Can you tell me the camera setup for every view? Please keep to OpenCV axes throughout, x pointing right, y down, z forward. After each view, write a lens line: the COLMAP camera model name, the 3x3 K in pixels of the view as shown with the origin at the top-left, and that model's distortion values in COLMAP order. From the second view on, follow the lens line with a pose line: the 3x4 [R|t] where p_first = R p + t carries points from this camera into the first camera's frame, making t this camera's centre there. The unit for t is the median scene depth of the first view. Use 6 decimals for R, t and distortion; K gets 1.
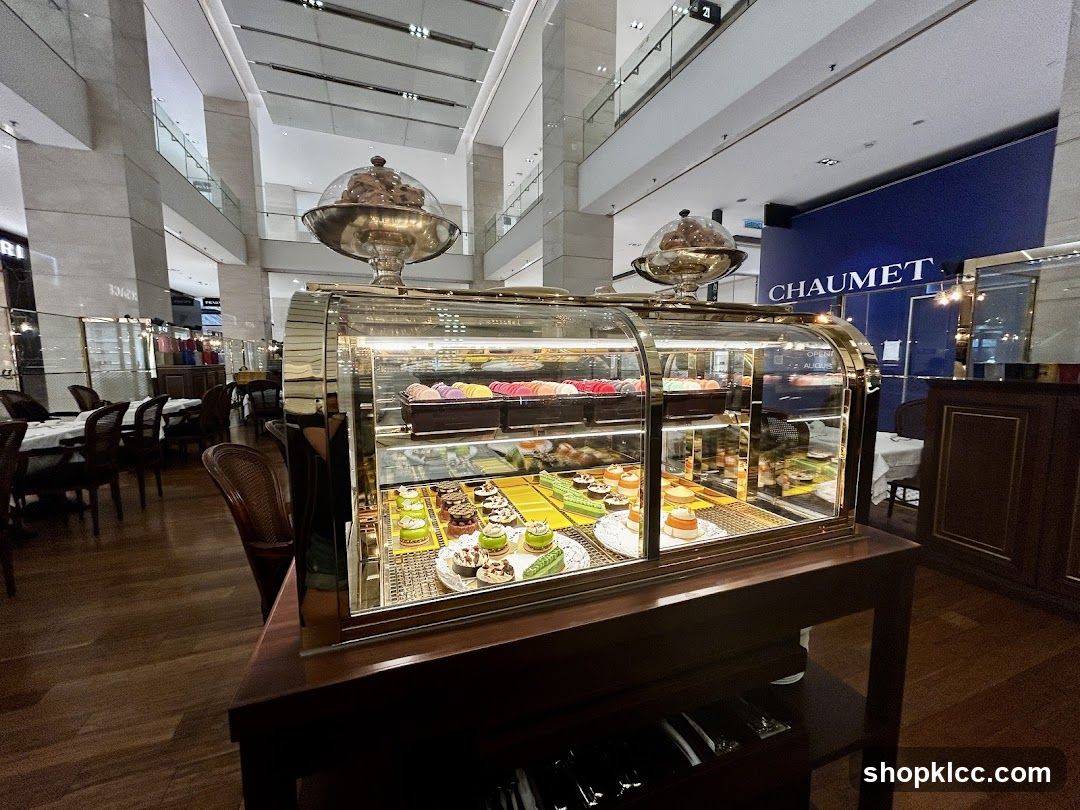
lens RADIAL K [[435.7, 0, 540.0], [0, 435.7, 405.0], [0, 0, 1]] dist [0.002298, 0.000213]
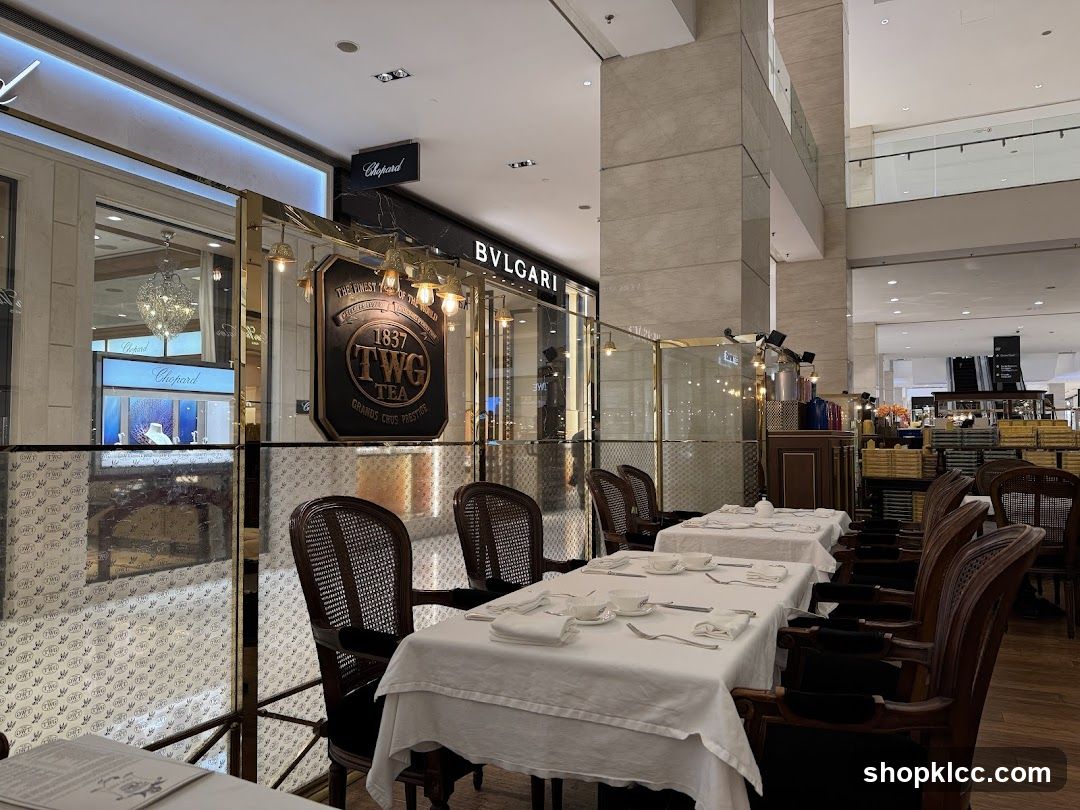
lens RADIAL K [[769.2, 0, 540.0], [0, 769.2, 405.0], [0, 0, 1]] dist [0.011137, 0.001332]
pose [[0.668162, -0.026359, -0.743549, -0.196384], [-0.083293, 0.990440, -0.109960, -0.002406], [0.739339, 0.135403, 0.659579, 0.123453]]
